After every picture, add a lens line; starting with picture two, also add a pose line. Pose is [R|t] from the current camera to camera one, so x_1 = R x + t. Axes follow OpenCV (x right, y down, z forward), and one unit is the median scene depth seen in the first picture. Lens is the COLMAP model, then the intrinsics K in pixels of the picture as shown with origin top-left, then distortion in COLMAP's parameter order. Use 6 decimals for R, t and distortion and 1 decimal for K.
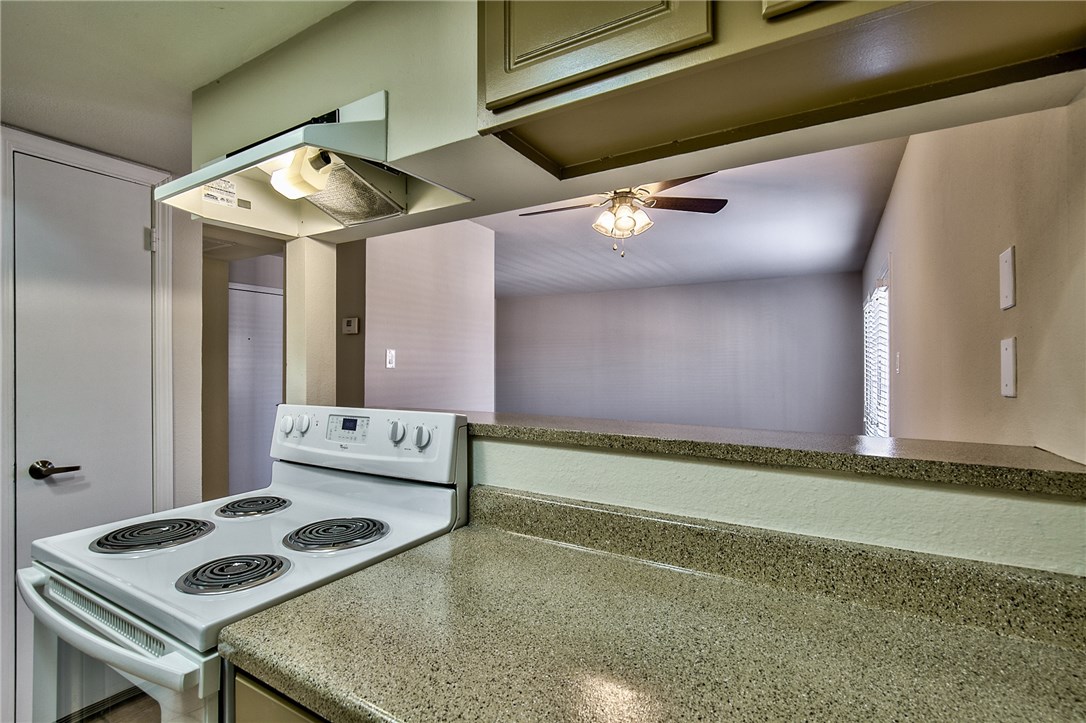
lens RADIAL K [[498.0, 0, 543.0], [0, 498.0, 361.5], [0, 0, 1]] dist [-0.000270, -0.000039]
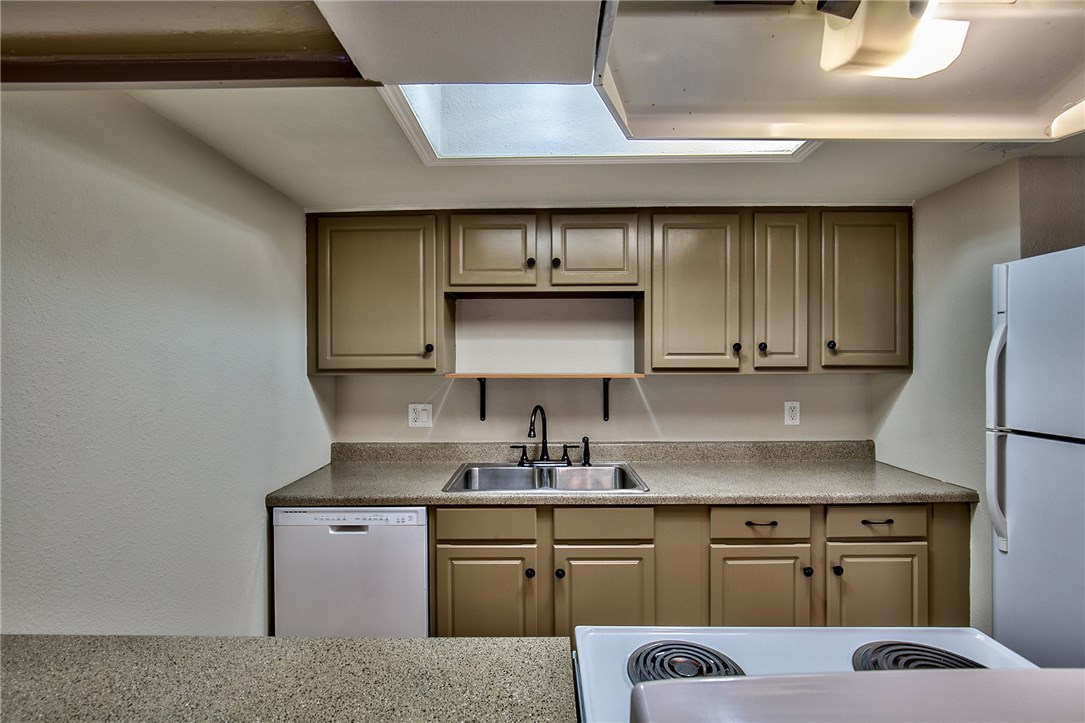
lens RADIAL K [[497.6, 0, 542.5], [0, 497.6, 361.5], [0, 0, 1]] dist [-0.000270, -0.000039]
pose [[-0.867285, 0.001601, -0.497809, 0.013959], [0.006178, 0.999952, -0.007548, -0.101164], [0.497773, -0.009622, -0.867254, 1.586357]]
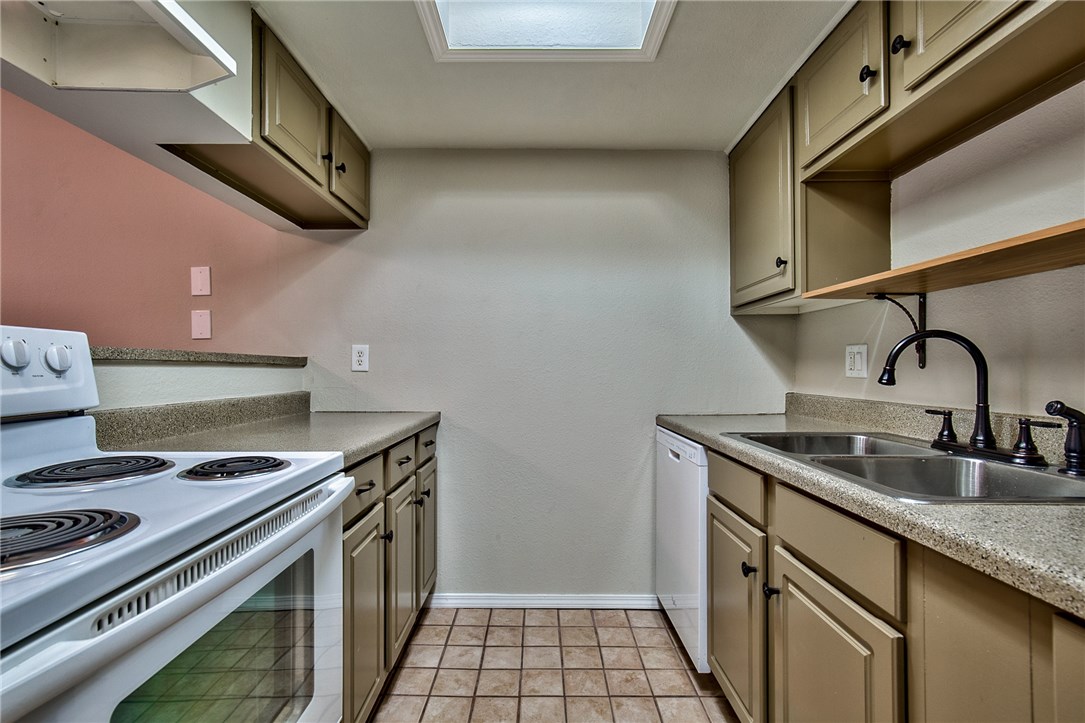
lens RADIAL K [[497.6, 0, 542.5], [0, 497.6, 361.5], [0, 0, 1]] dist [-0.000270, -0.000039]
pose [[-0.509415, 0.007449, 0.860489, -1.764495], [-0.012056, 0.999803, -0.015792, 0.207949], [-0.860437, -0.018418, -0.509224, 0.960941]]
